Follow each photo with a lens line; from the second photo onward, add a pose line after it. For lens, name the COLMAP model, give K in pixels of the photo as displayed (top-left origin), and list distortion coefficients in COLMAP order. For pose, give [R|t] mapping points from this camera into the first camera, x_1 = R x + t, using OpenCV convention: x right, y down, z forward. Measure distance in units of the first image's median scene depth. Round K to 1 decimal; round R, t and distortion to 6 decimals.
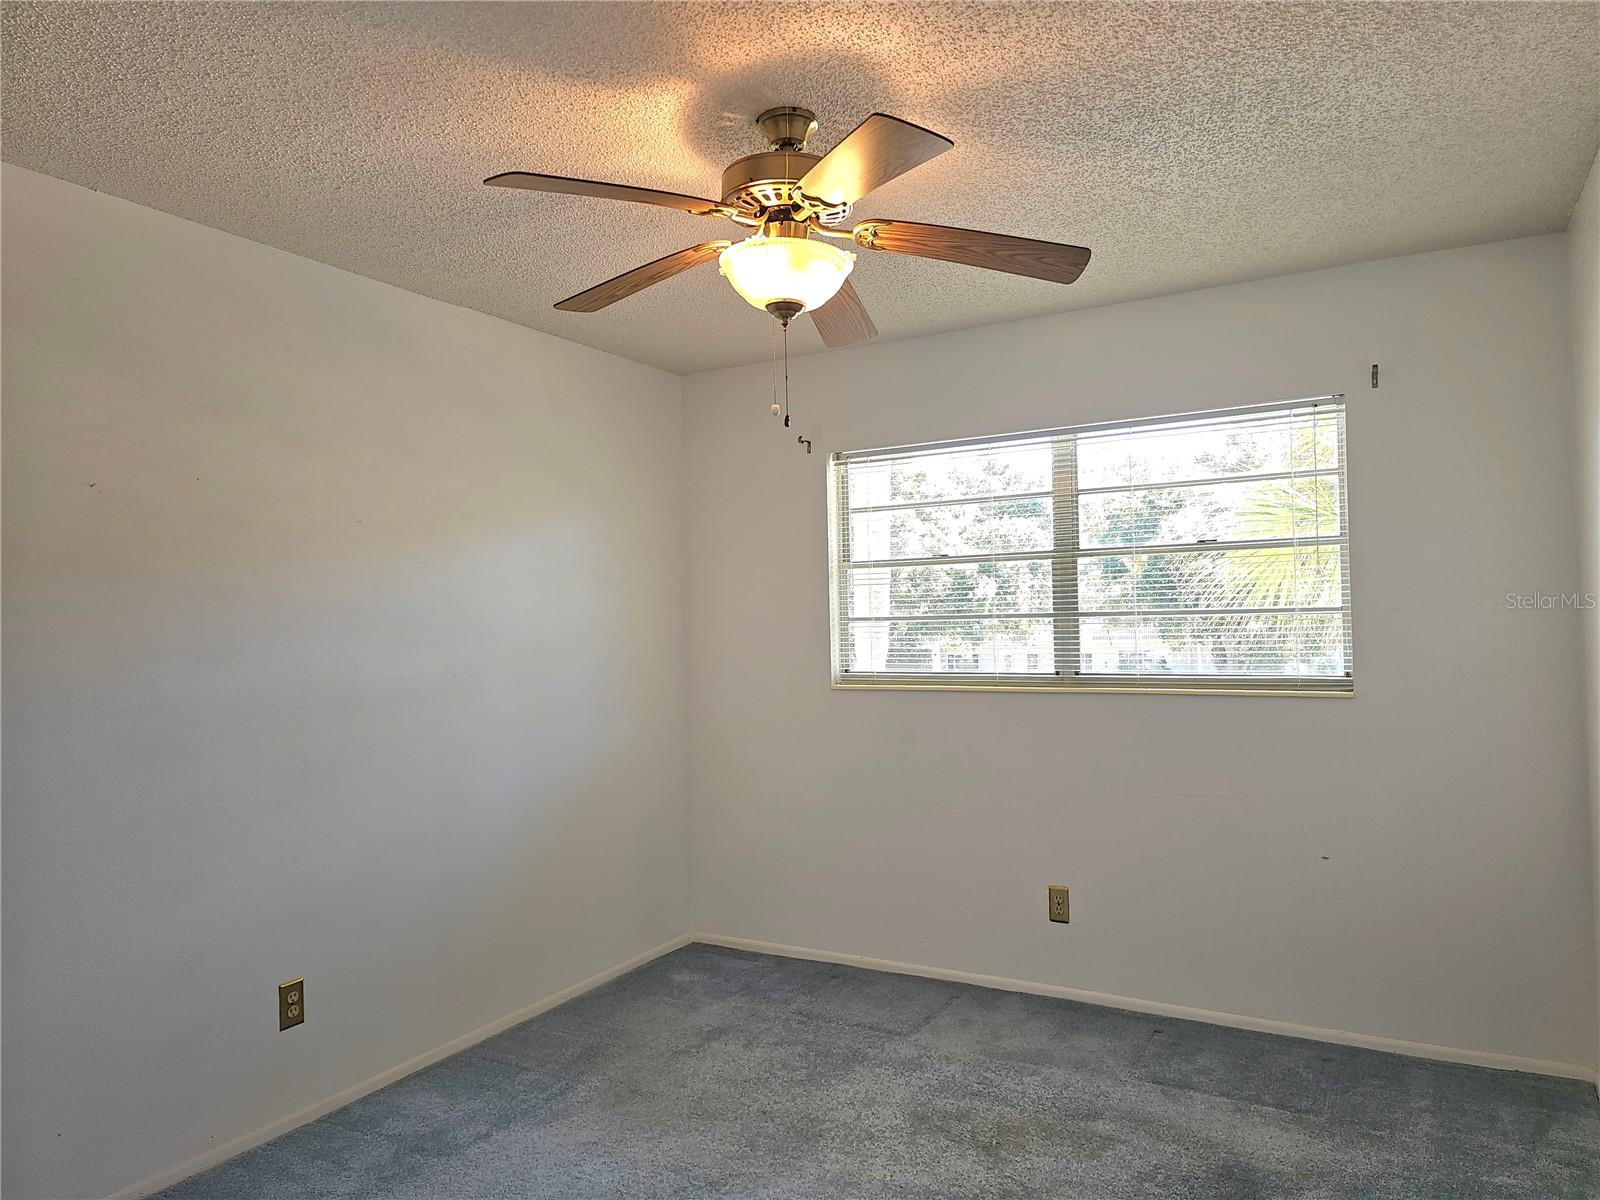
lens RADIAL K [[1061.8, 0, 799.2], [0, 1061.8, 606.4], [0, 0, 1]] dist [0.091487, -0.083272]
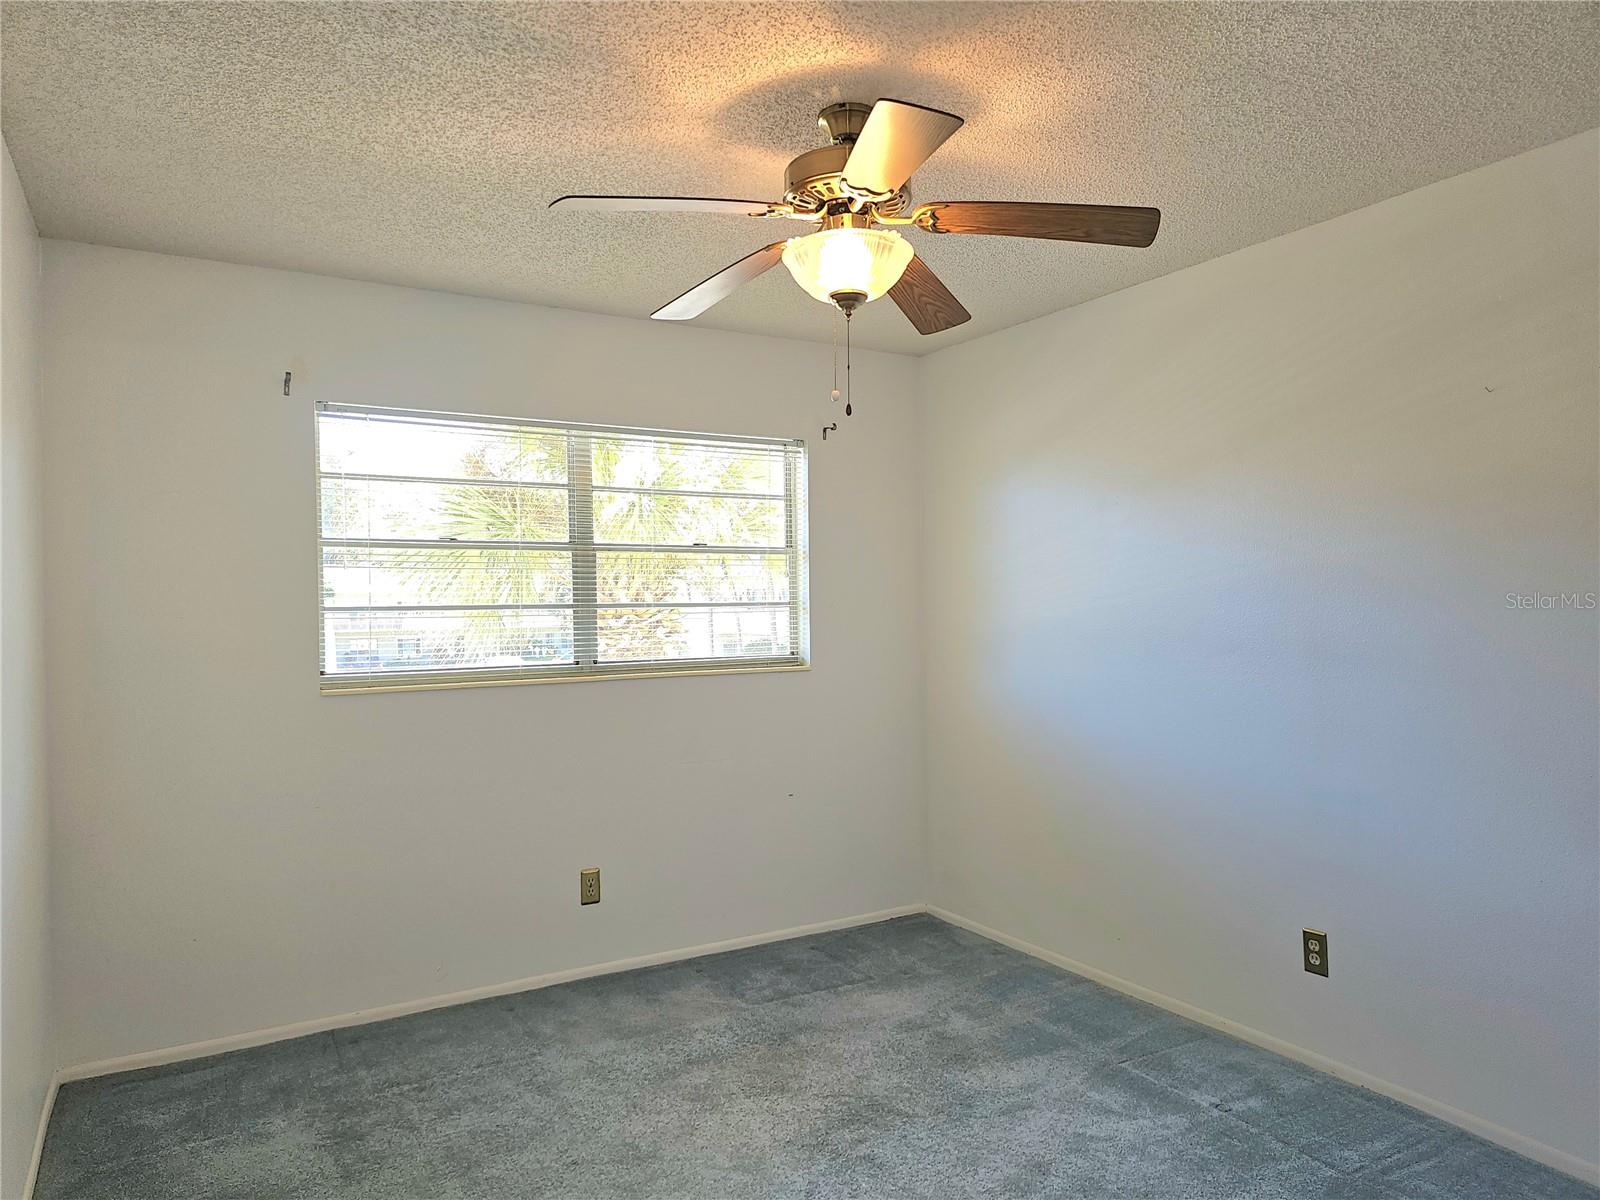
lens RADIAL K [[1061.8, 0, 799.2], [0, 1061.8, 606.4], [0, 0, 1]] dist [0.091487, -0.083272]
pose [[0.517443, 0.014206, 0.855600, -0.527562], [-0.011468, 0.999888, -0.009666, 0.015951], [-0.855641, -0.004811, 0.517548, 0.291633]]
